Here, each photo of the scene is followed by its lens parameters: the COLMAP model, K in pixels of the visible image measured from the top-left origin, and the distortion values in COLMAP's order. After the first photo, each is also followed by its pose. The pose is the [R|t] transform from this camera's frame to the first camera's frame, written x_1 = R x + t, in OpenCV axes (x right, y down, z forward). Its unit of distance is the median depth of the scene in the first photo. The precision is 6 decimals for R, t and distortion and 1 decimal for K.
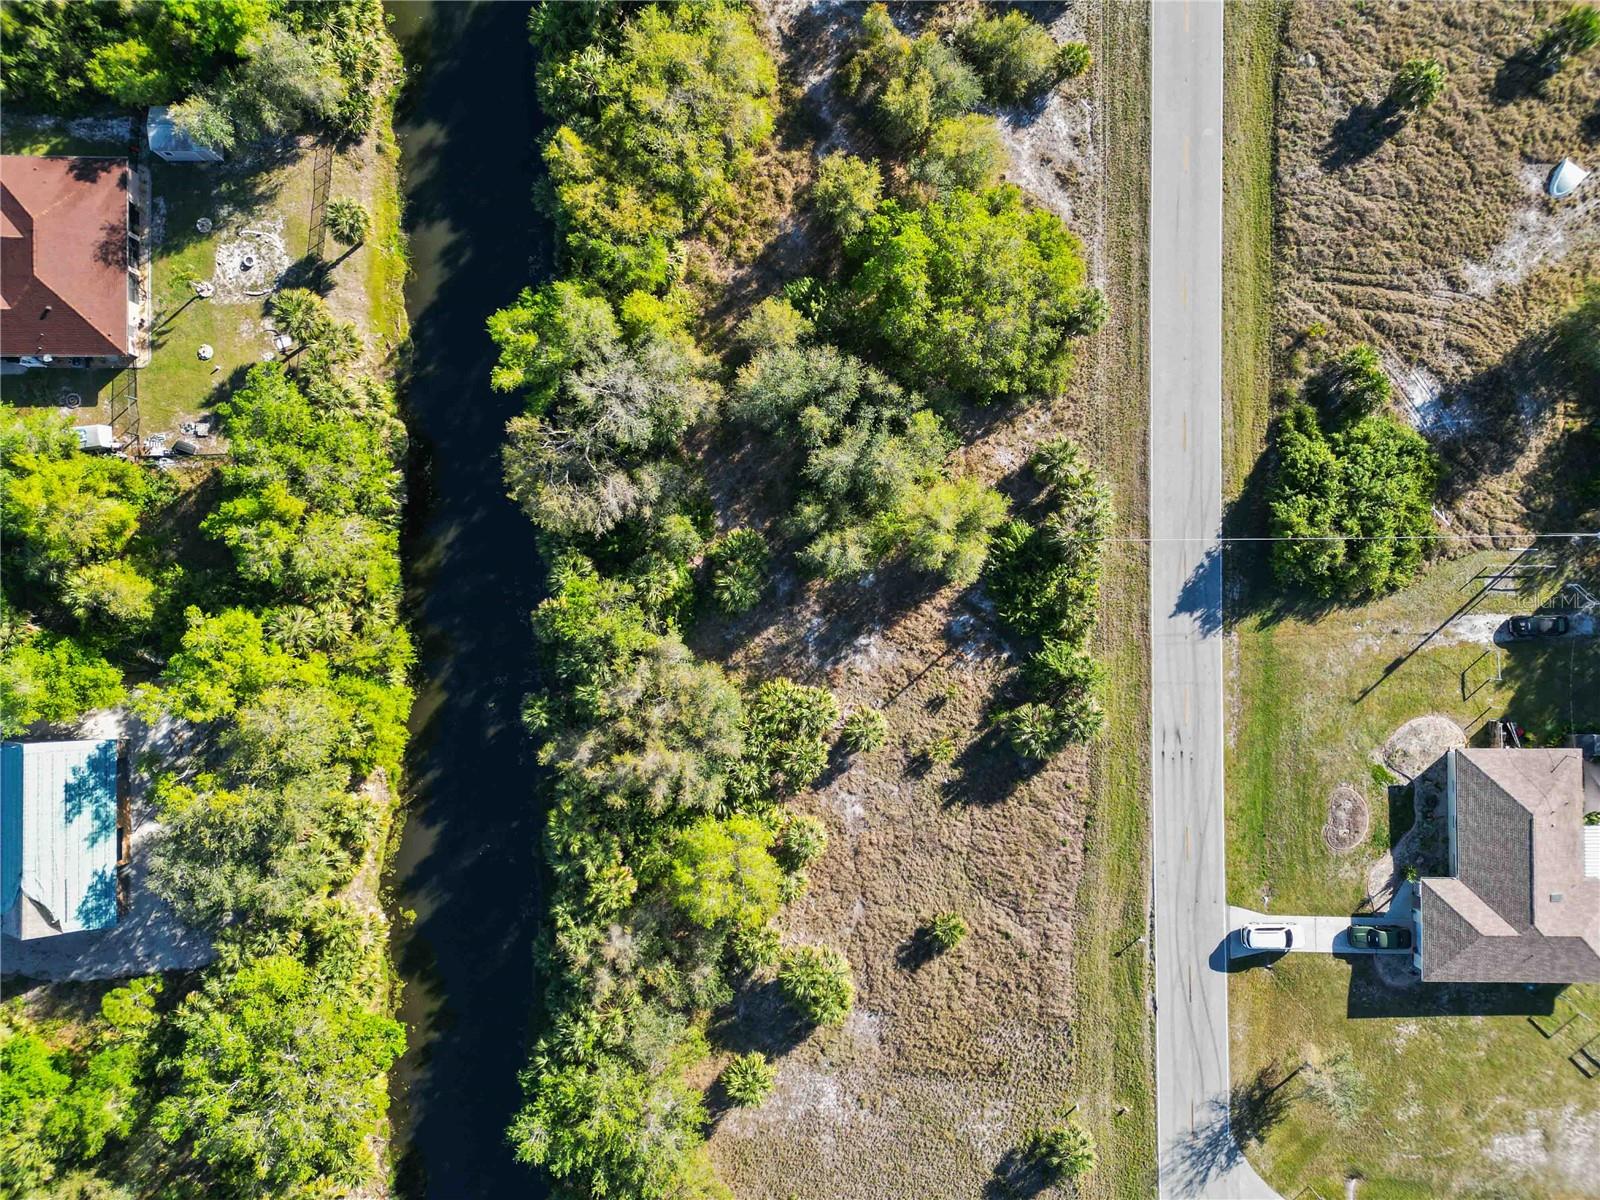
lens RADIAL K [[1111.9, 0, 795.6], [0, 1111.9, 597.7], [0, 0, 1]] dist [0.074165, -0.069057]
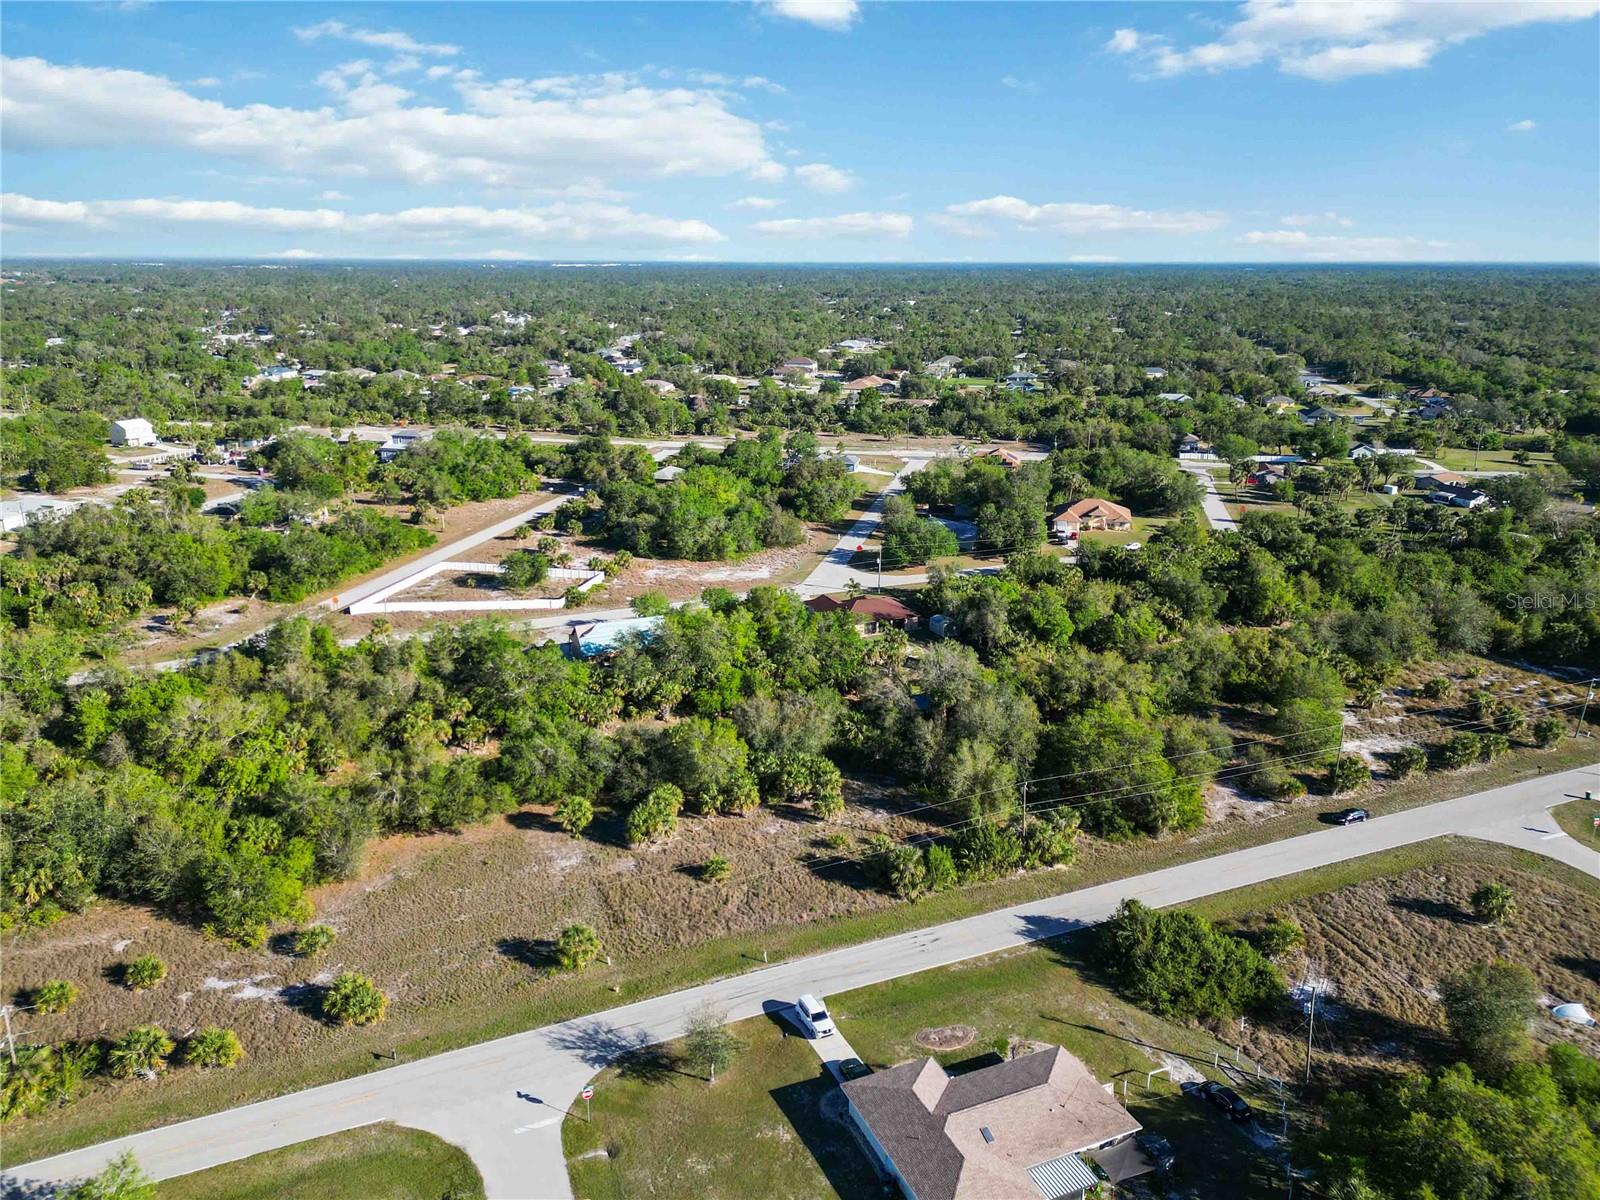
lens RADIAL K [[1144.2, 0, 797.9], [0, 1144.2, 602.1], [0, 0, 1]] dist [0.096788, -0.111820]
pose [[0.399714, 0.267580, -0.876715, 1.254795], [-0.916630, 0.121158, -0.380934, 0.675916], [0.004291, 0.955888, 0.293700, 0.304816]]
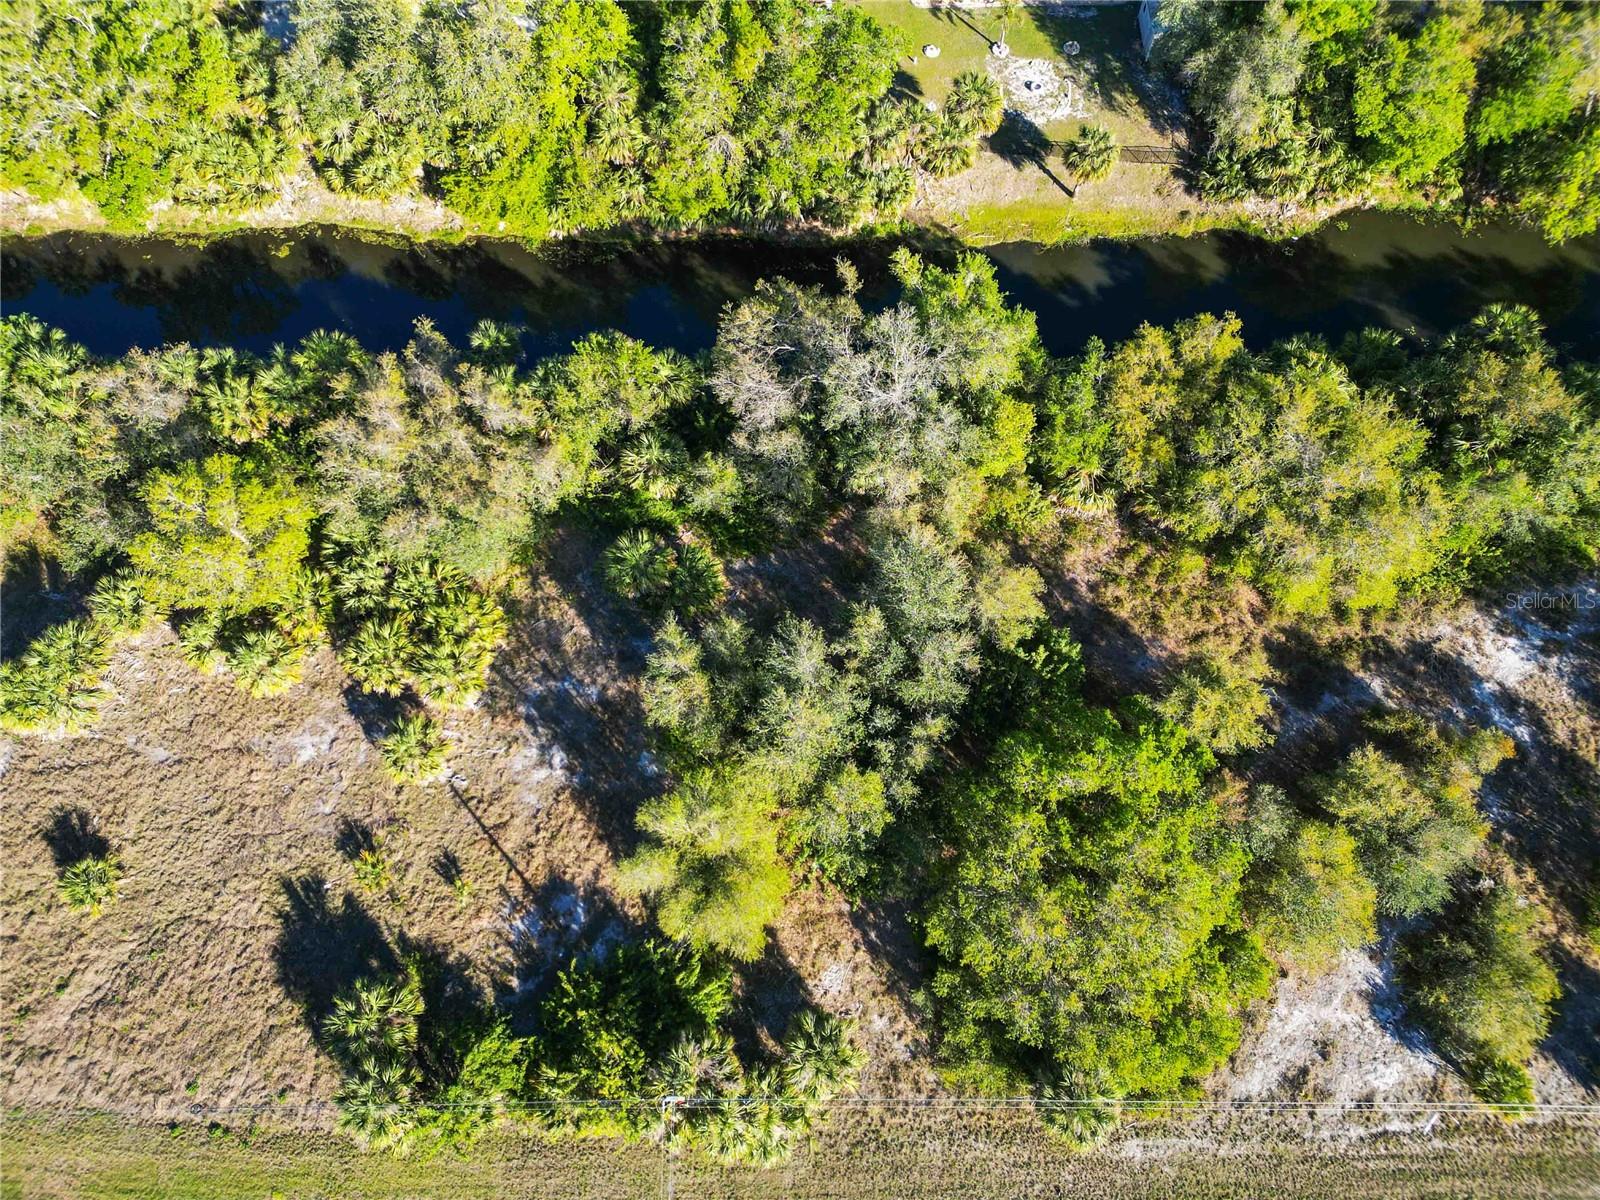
lens RADIAL K [[1111.9, 0, 795.6], [0, 1111.9, 597.7], [0, 0, 1]] dist [0.074165, -0.069057]
pose [[0.003971, 0.916577, -0.399838, 0.244227], [-0.999867, 0.009968, 0.012922, -0.115699], [0.015829, 0.399733, 0.916495, 0.343422]]
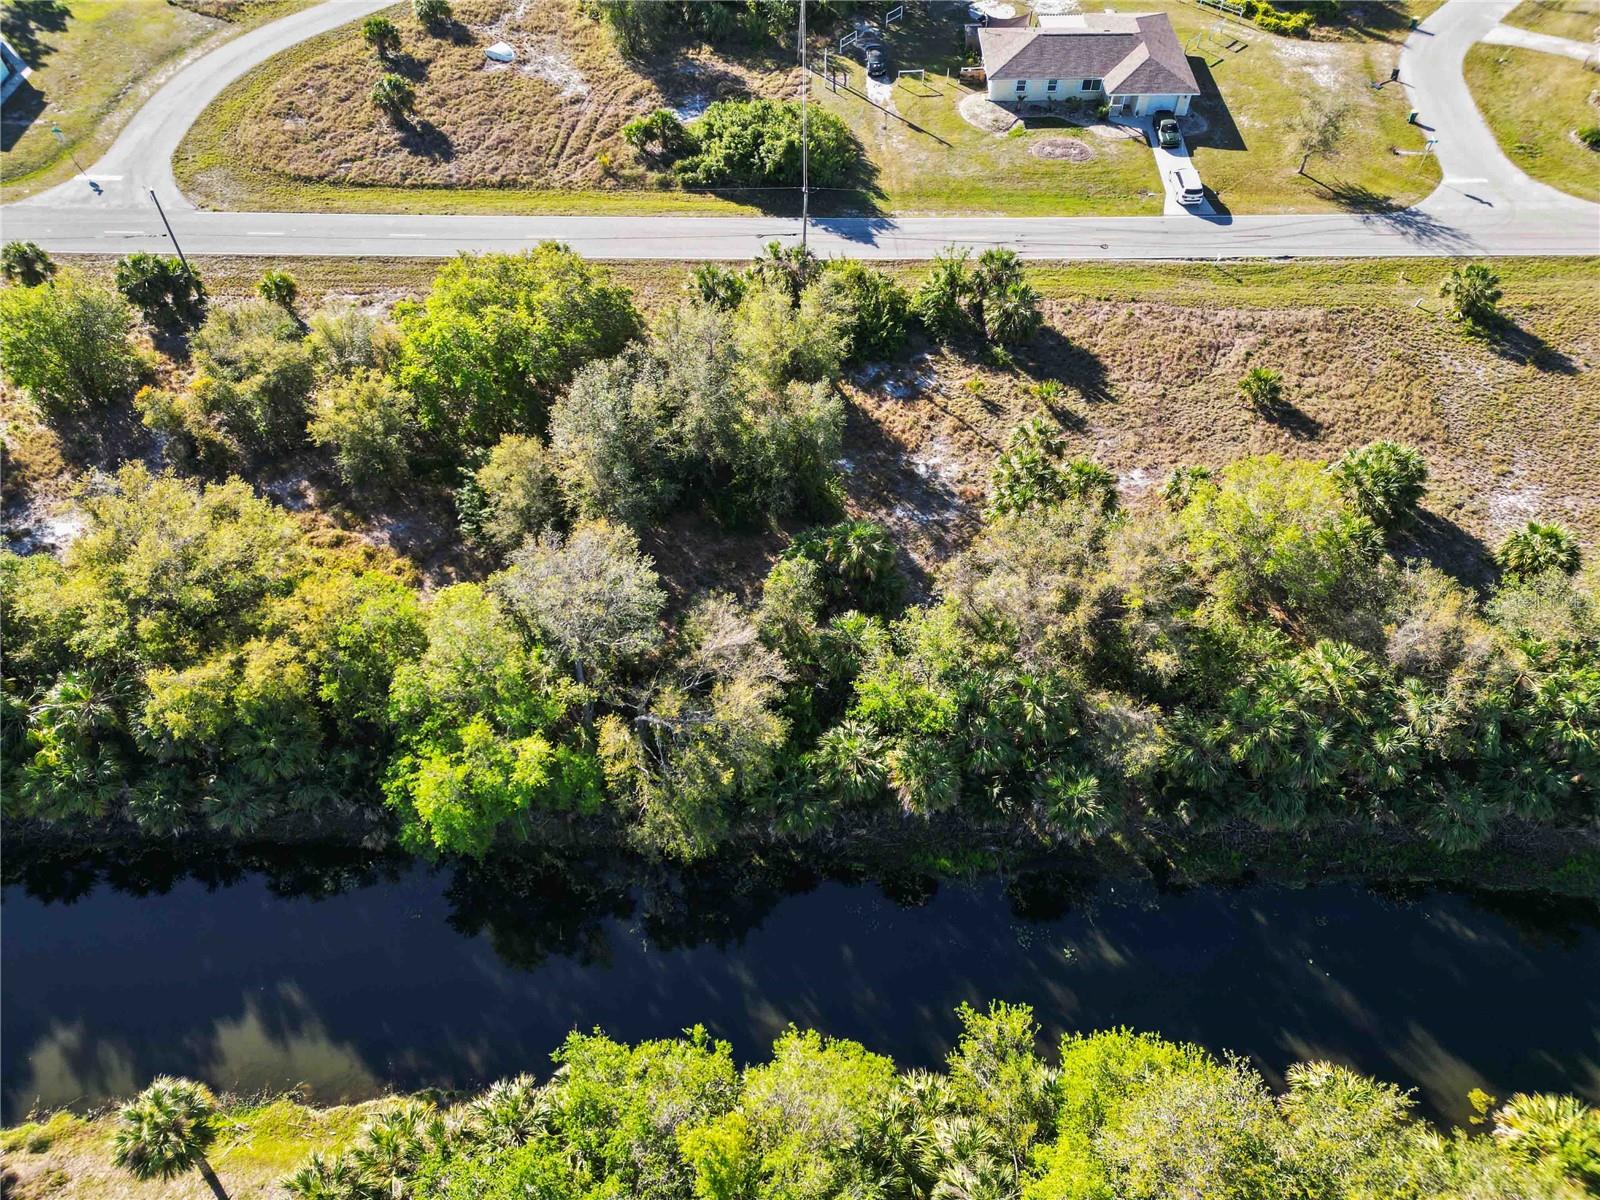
lens RADIAL K [[1111.9, 0, 795.6], [0, 1111.9, 597.7], [0, 0, 1]] dist [0.074165, -0.069057]
pose [[0.010098, -0.774454, 0.632550, -0.520785], [0.999925, 0.012189, -0.001040, -0.050240], [-0.006904, 0.632513, 0.774519, 0.440464]]
